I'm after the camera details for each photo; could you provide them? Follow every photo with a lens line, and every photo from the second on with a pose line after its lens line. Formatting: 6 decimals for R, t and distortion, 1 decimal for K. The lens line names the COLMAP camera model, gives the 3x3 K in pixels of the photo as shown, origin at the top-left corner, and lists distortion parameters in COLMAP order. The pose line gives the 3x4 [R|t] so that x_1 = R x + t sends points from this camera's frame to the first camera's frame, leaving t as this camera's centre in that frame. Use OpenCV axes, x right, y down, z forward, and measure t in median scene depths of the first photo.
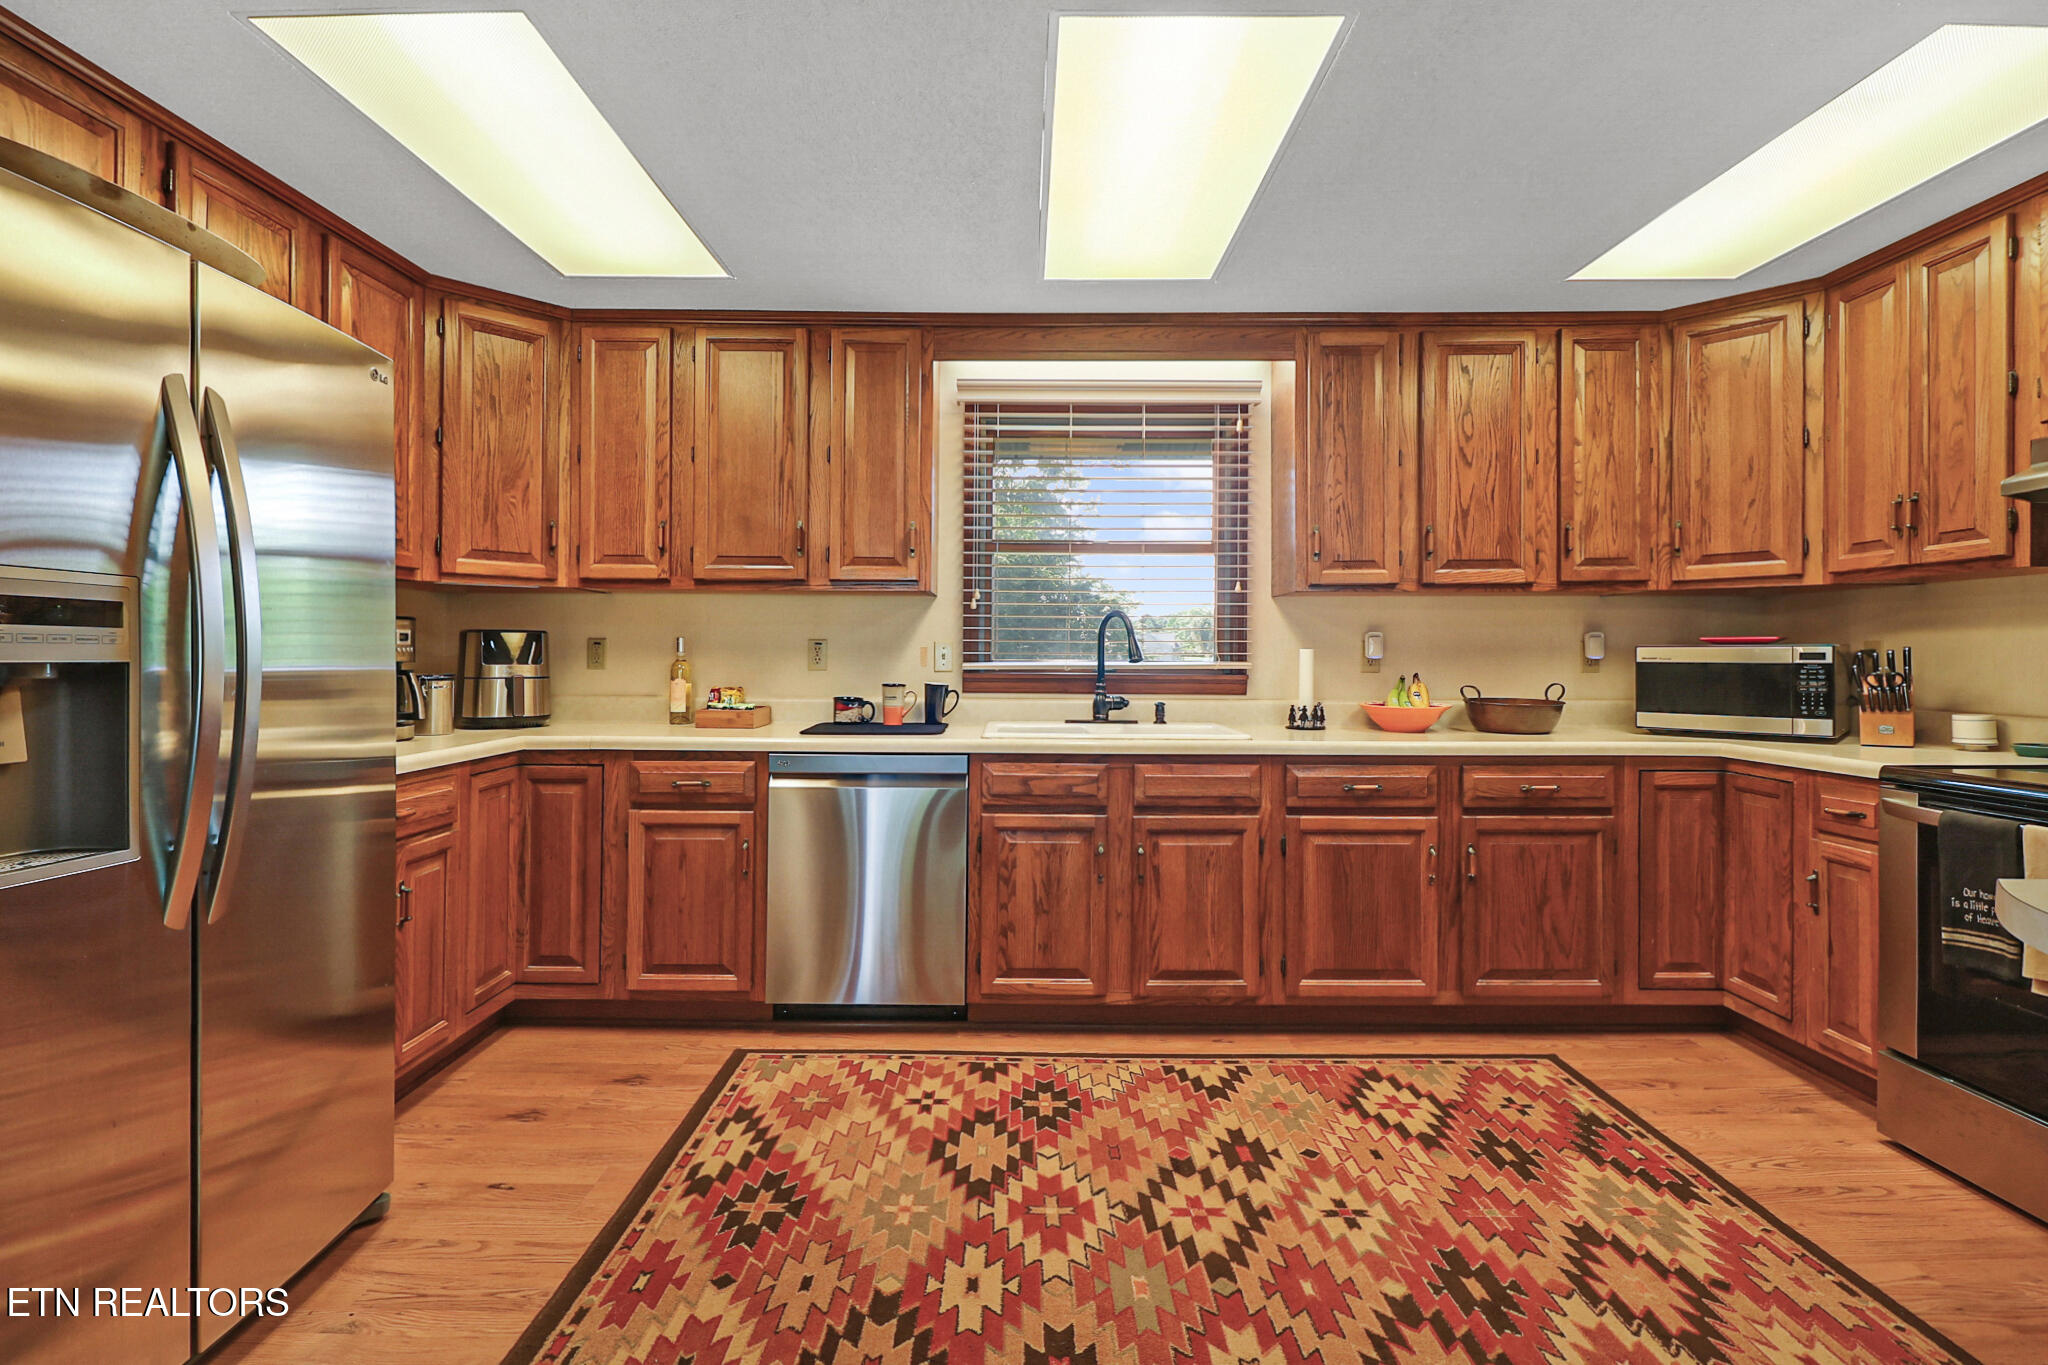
lens RADIAL K [[1003.8, 0, 984.9], [0, 1003.8, 681.6], [0, 0, 1]] dist [0.005878, -0.013709]
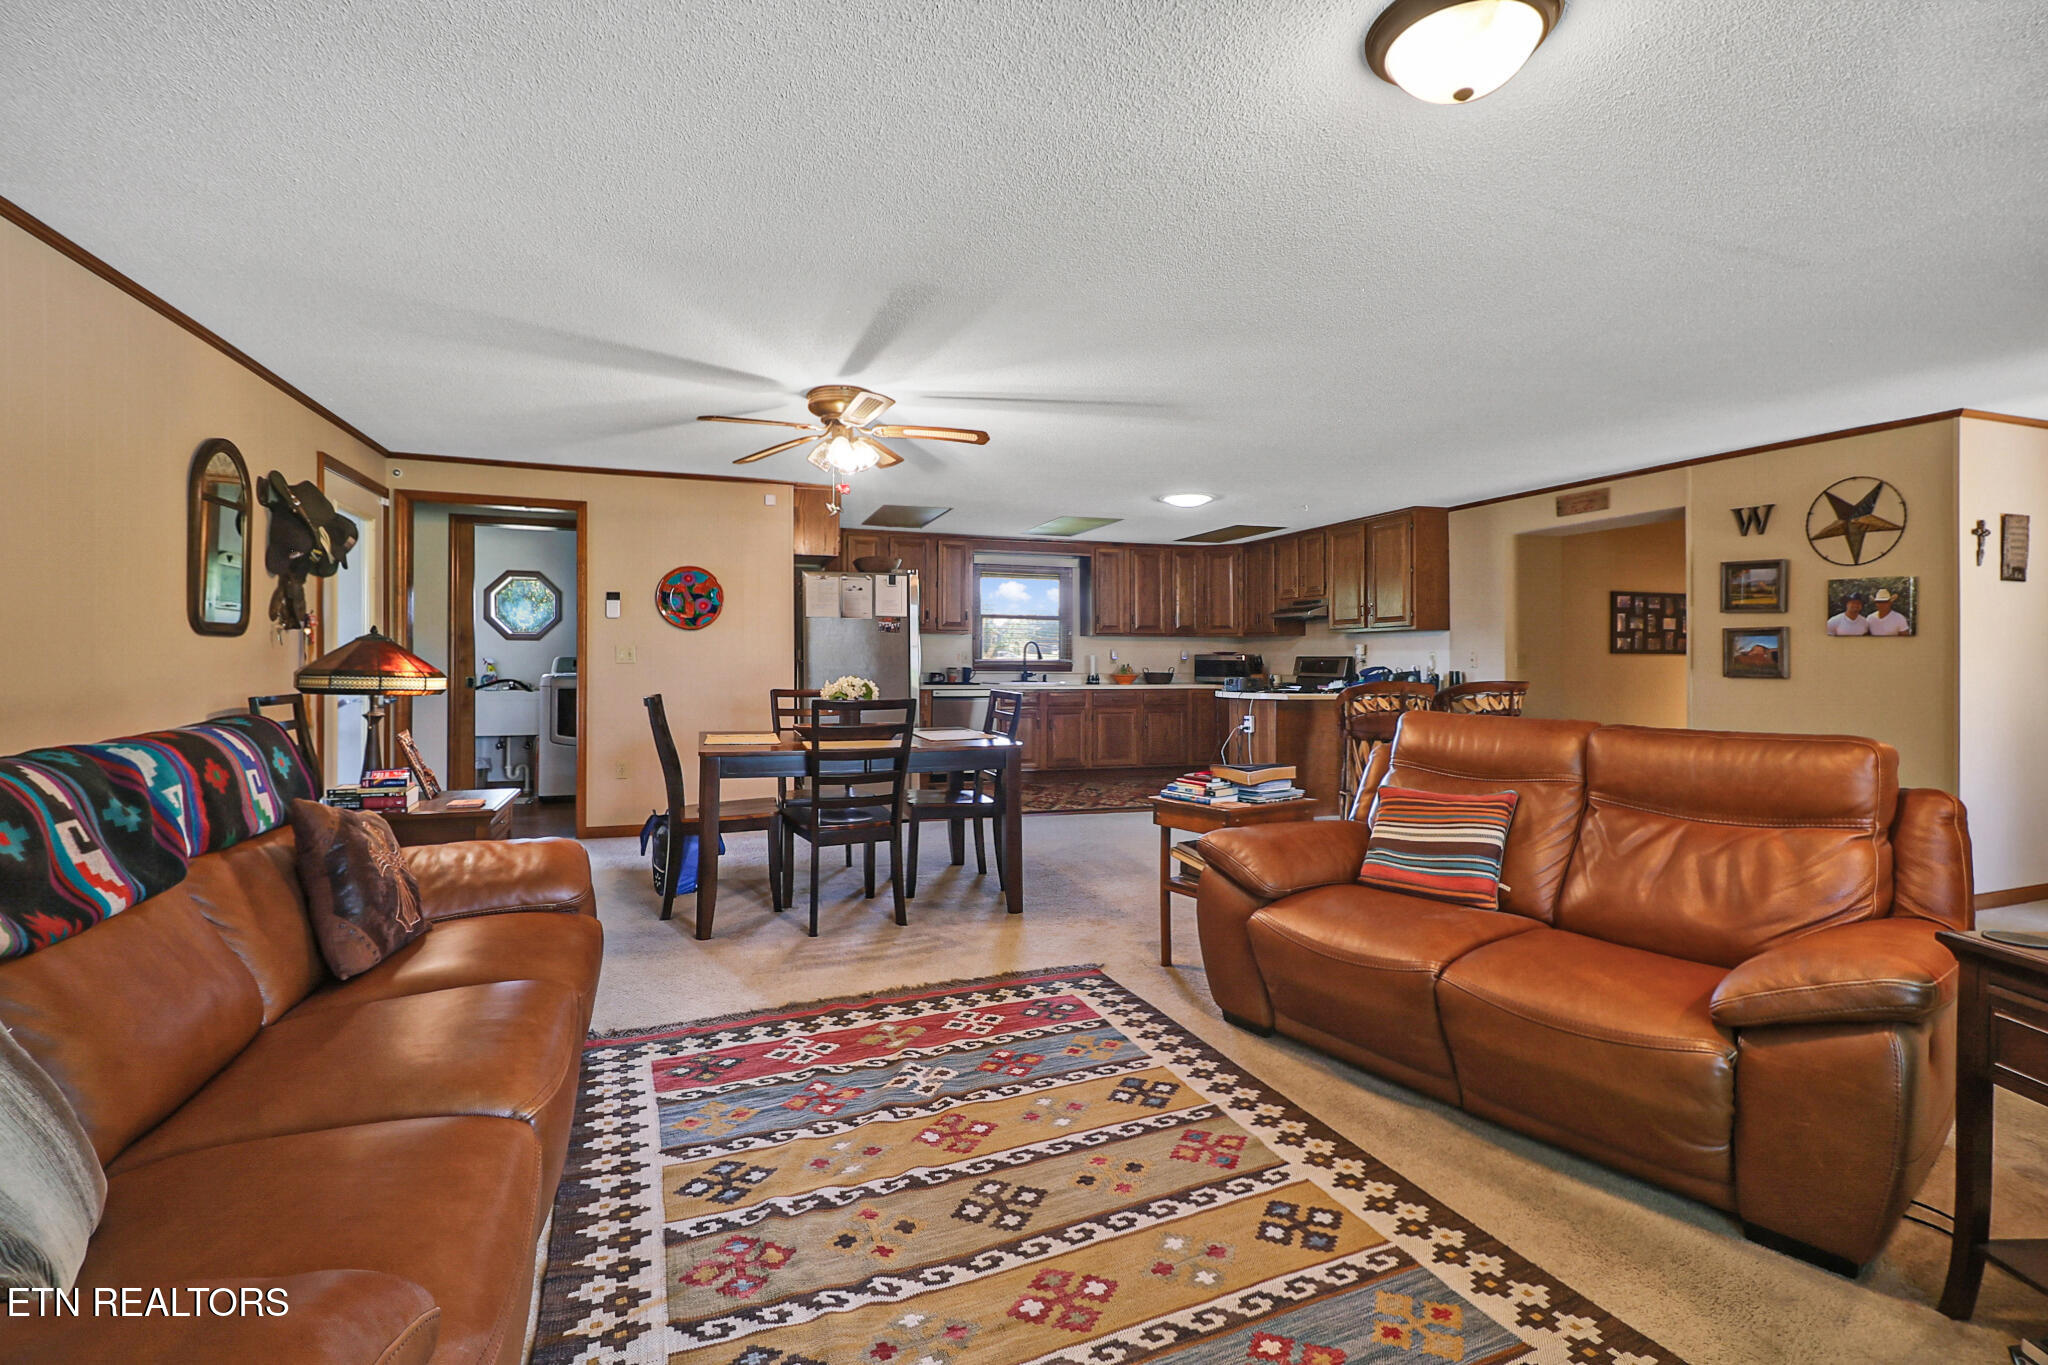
lens RADIAL K [[1003.8, 0, 1012.1], [0, 1003.8, 684.7], [0, 0, 1]] dist [0.005878, -0.013709]
pose [[0.945763, -0.005294, 0.324813, -0.966335], [0.002701, 0.999961, 0.008434, 0.030936], [-0.324845, -0.007100, 0.945741, -1.899889]]
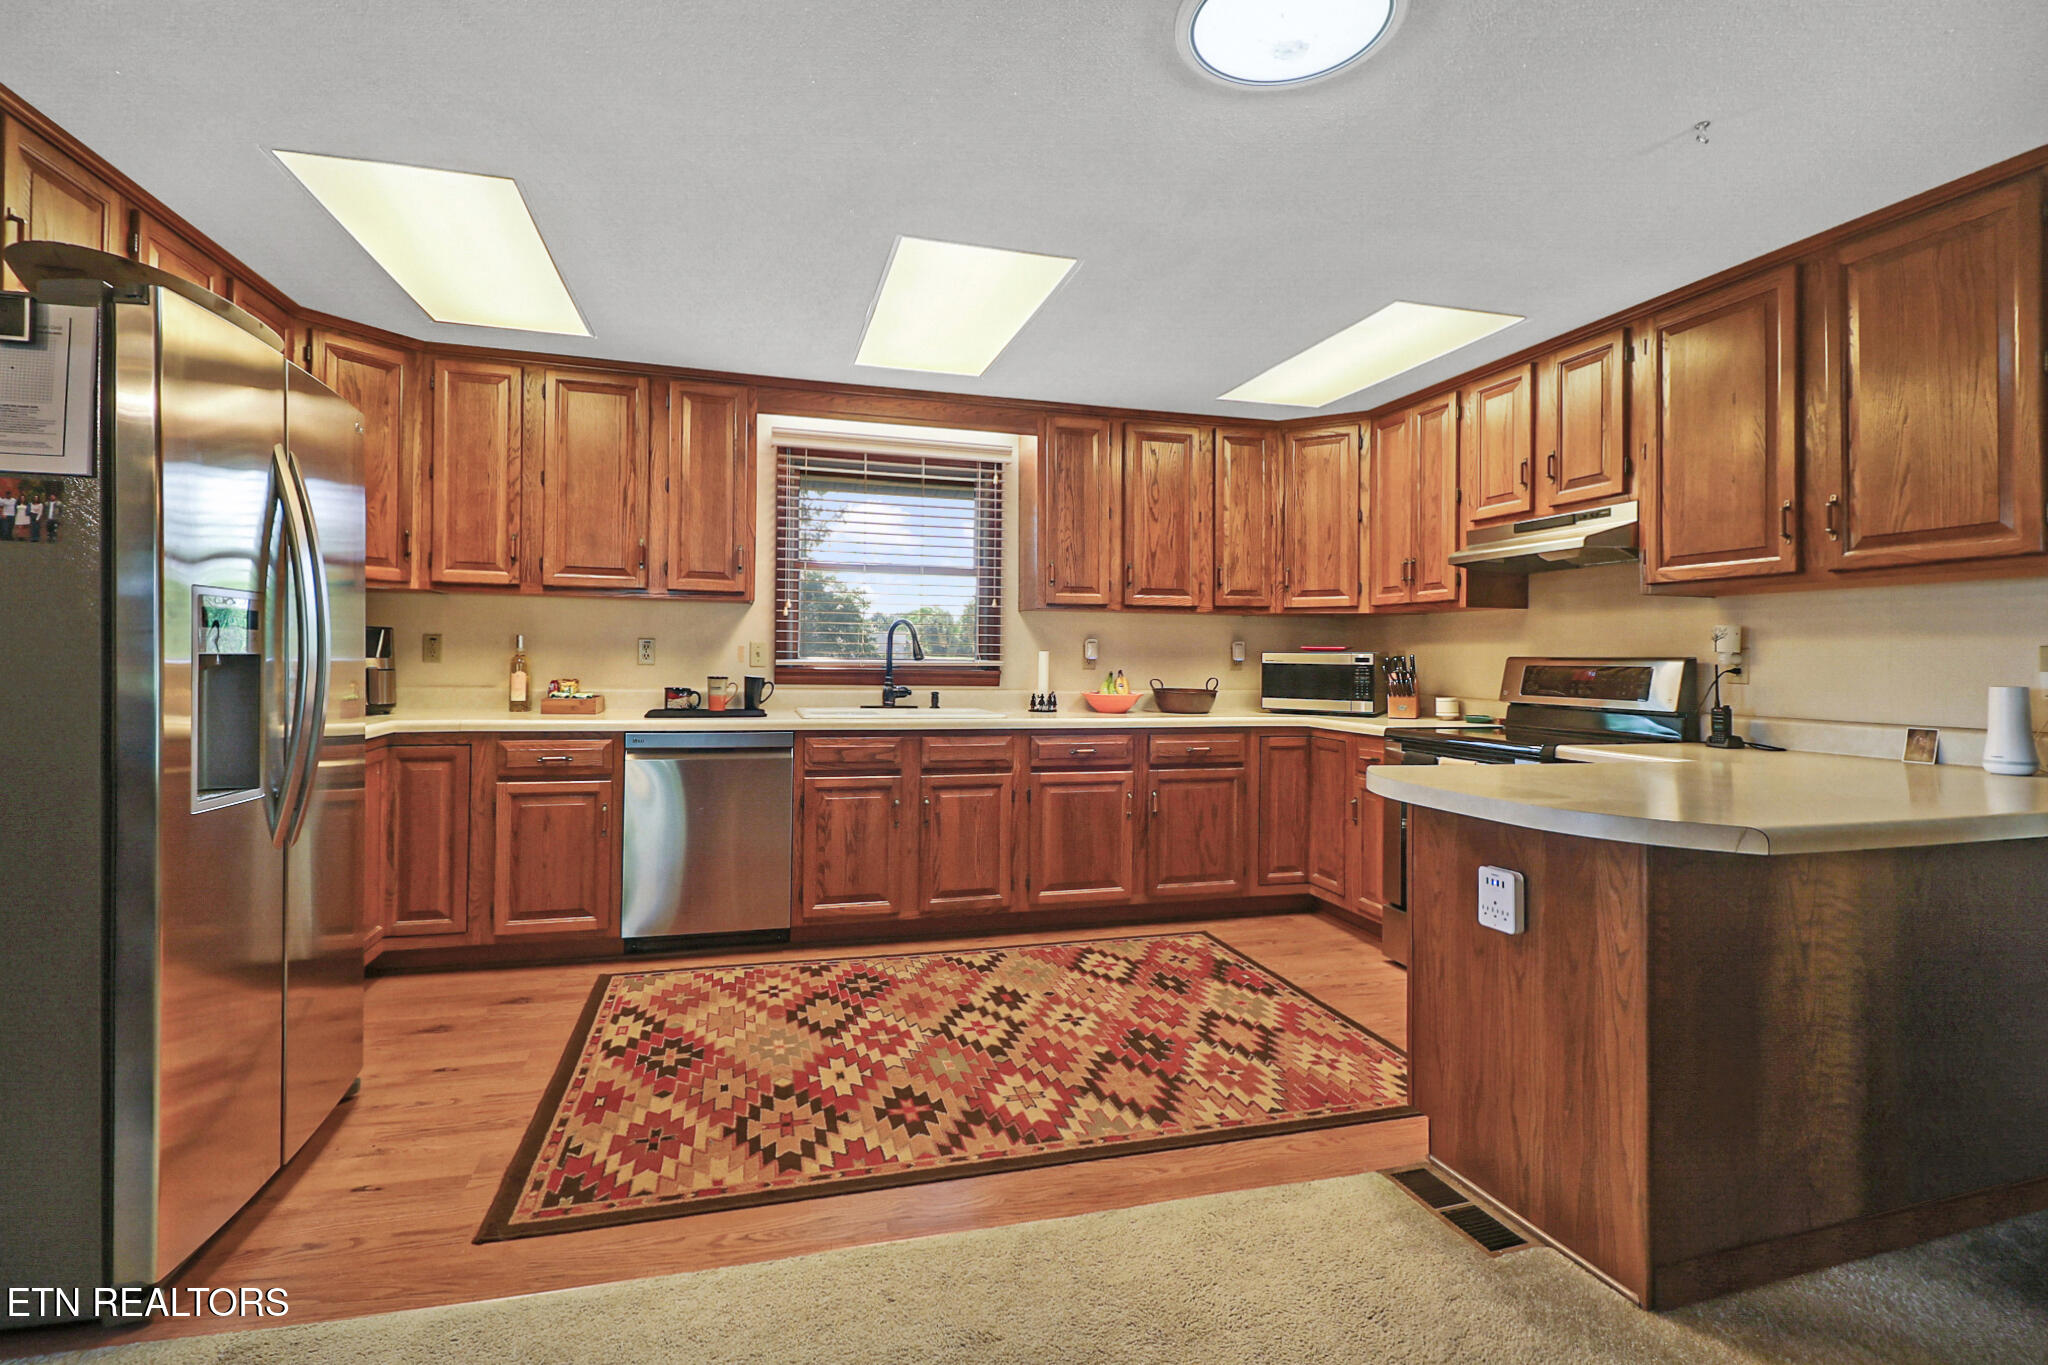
lens RADIAL K [[1003.8, 0, 1014.0], [0, 1003.8, 686.6], [0, 0, 1]] dist [0.005878, -0.013709]
pose [[0.957710, 0.000839, 0.287735, -0.115719], [-0.004146, 0.999932, 0.010885, 0.000245], [-0.287706, -0.011617, 0.957648, -0.302739]]
